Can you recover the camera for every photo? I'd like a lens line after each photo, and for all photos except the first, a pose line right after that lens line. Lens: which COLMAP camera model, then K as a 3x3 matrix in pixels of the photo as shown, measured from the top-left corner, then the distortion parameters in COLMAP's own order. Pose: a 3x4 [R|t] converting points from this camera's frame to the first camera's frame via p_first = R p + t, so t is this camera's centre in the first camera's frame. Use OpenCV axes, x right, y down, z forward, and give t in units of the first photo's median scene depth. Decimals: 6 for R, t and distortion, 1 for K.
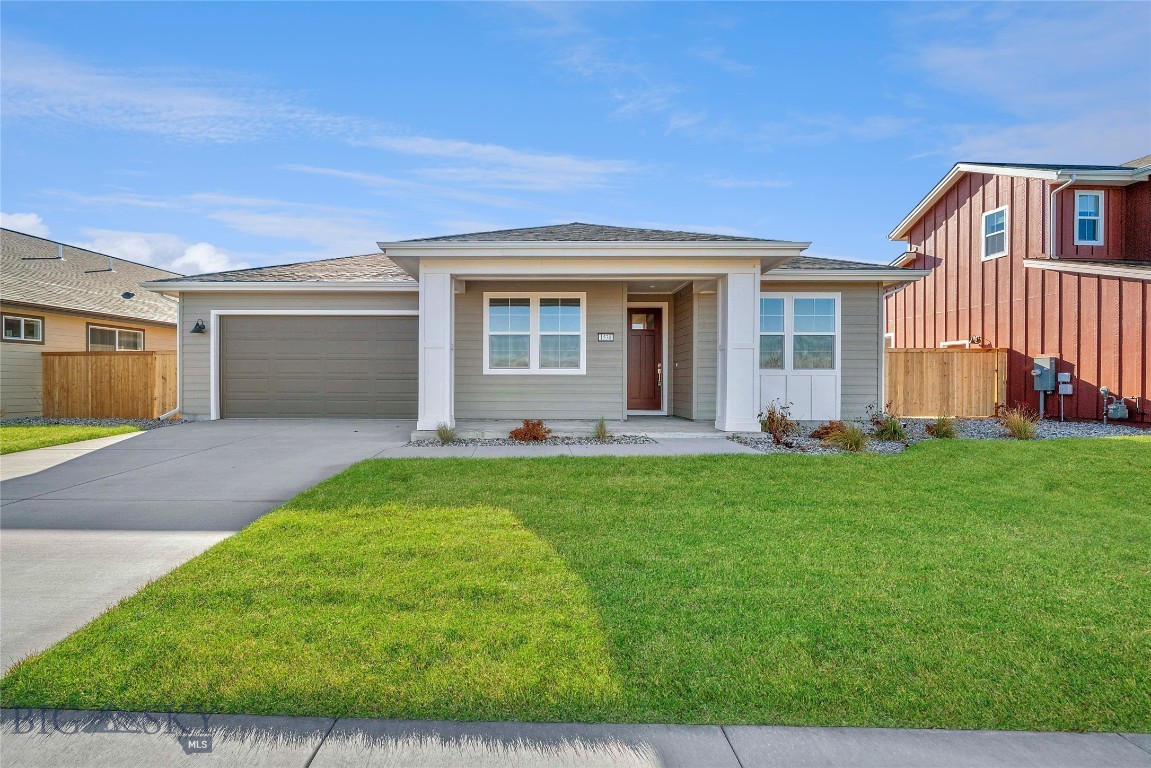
lens RADIAL K [[493.2, 0, 575.4], [0, 493.2, 379.1], [0, 0, 1]] dist [0.002658, 0.000830]
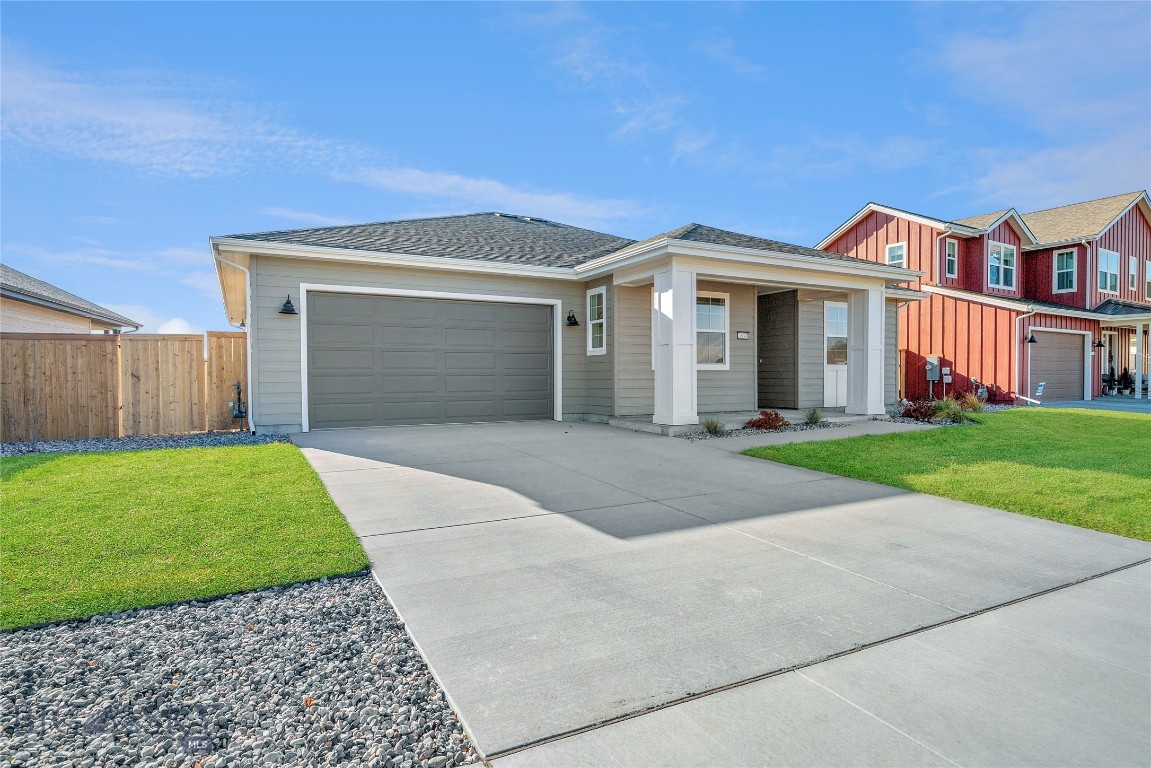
lens RADIAL K [[591.0, 0, 575.0], [0, 591.0, 383.7], [0, 0, 1]] dist [0.007111, 0.000759]
pose [[0.877666, -0.013469, 0.479083, -0.744292], [0.005515, 0.999823, 0.018006, -0.003256], [-0.479241, -0.013161, 0.877585, 0.022516]]
